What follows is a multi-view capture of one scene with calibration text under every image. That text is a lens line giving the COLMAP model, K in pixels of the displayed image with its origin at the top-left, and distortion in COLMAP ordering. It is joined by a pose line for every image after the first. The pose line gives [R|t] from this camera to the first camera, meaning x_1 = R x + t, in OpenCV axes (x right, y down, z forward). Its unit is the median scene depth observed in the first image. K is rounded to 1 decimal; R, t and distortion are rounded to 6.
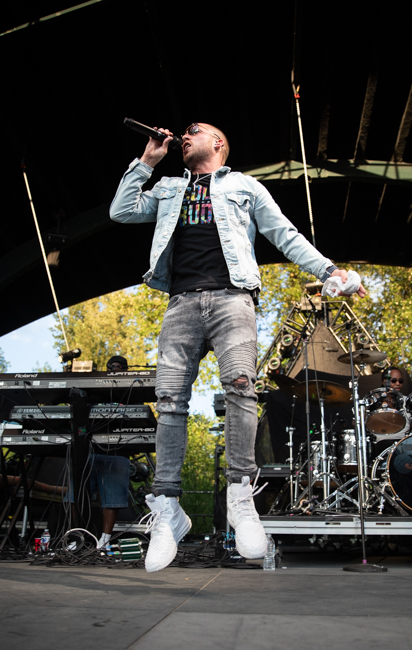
lens RADIAL K [[484.3, 0, 239.3], [0, 484.3, 377.5], [0, 0, 1]] dist [-0.100670, 0.079442]
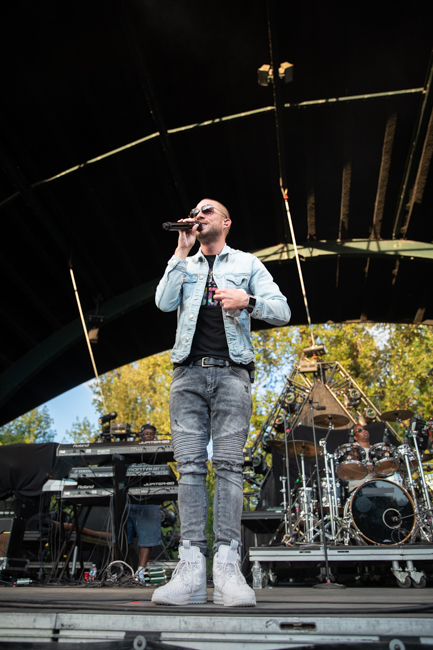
lens RADIAL K [[454.9, 0, 217.6], [0, 454.9, 341.9], [0, 0, 1]] dist [-0.056854, 0.002142]
pose [[0.994129, -0.057979, -0.091358, 0.058966], [0.040752, 0.982775, -0.180254, -0.033156], [0.100235, 0.175473, 0.979368, -0.208779]]
